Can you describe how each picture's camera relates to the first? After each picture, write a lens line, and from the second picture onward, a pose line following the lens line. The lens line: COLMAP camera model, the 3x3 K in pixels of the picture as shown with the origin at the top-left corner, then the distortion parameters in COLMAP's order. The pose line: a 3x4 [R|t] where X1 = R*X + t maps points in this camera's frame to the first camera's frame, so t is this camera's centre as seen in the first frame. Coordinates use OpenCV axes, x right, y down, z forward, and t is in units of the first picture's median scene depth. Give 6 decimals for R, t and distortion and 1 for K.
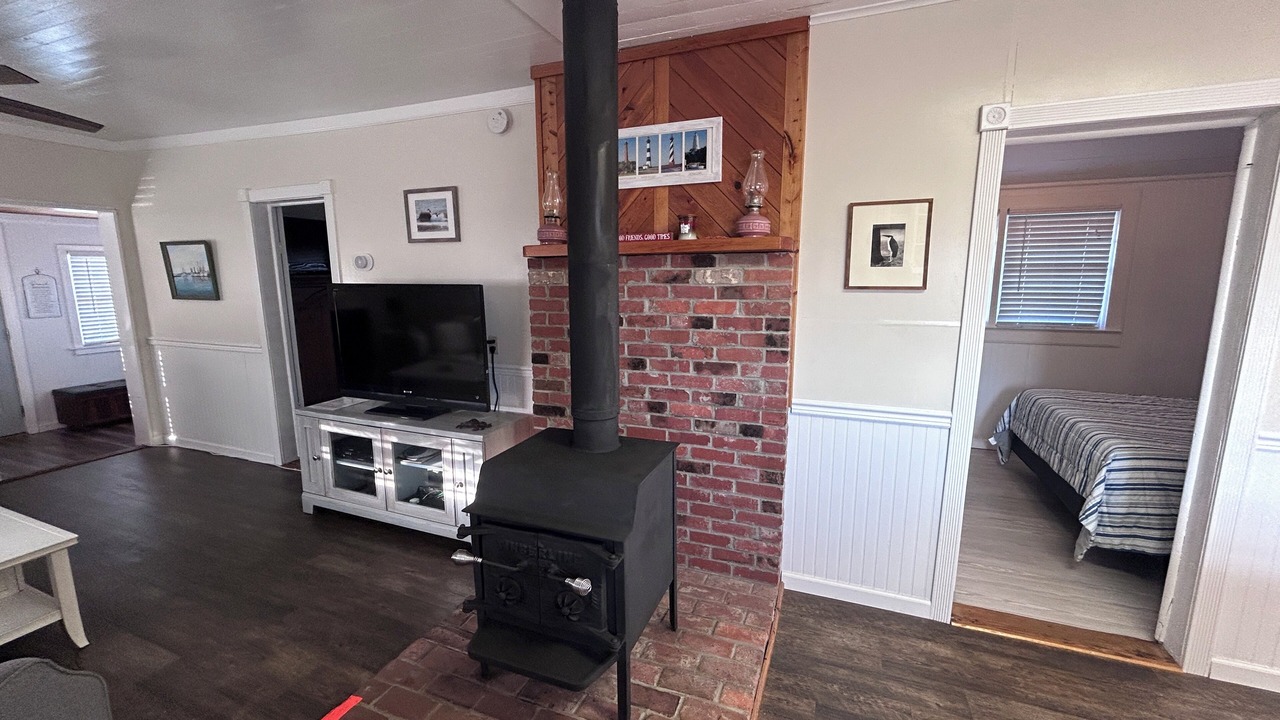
lens RADIAL K [[516.7, 0, 641.5], [0, 516.7, 359.2], [0, 0, 1]] dist [-0.000589, -0.000181]
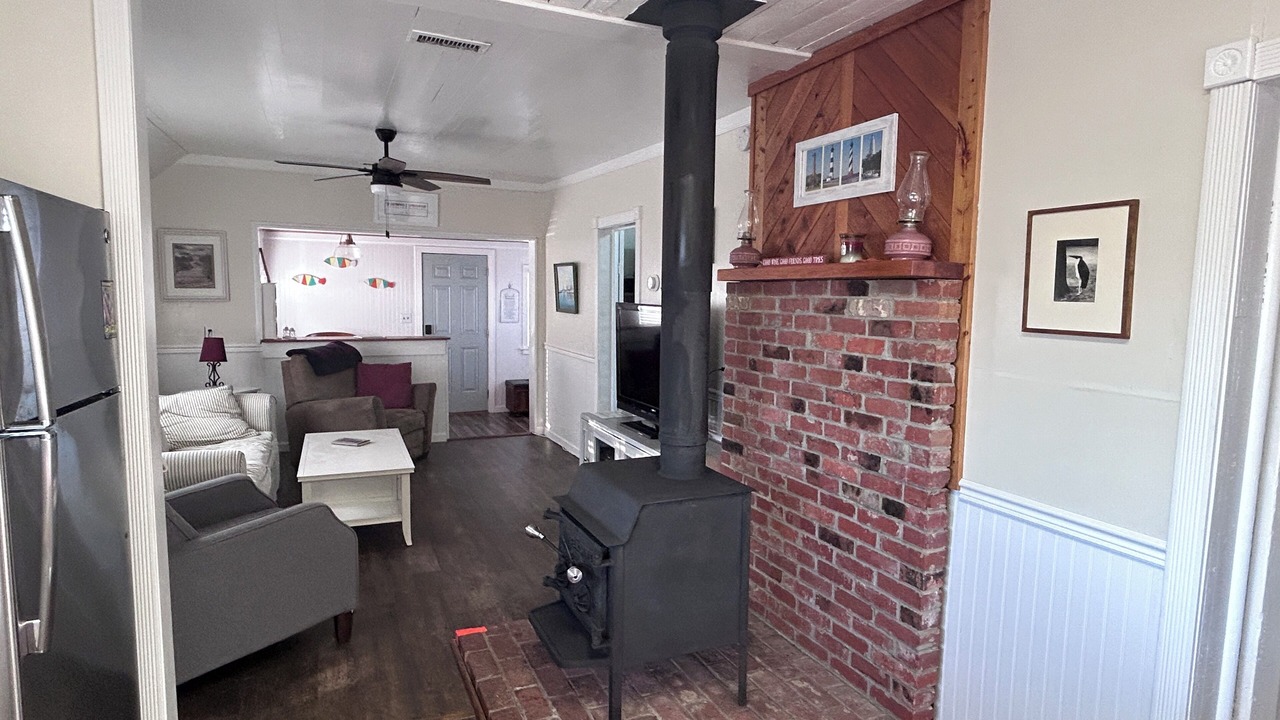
lens RADIAL K [[714.8, 0, 642.5], [0, 714.8, 364.0], [0, 0, 1]] dist [-0.002962, -0.003152]
pose [[0.714040, 0.089094, -0.694413, 0.663878], [-0.134111, 0.990908, -0.010767, -0.012475], [0.687140, 0.100816, 0.719496, -0.041202]]
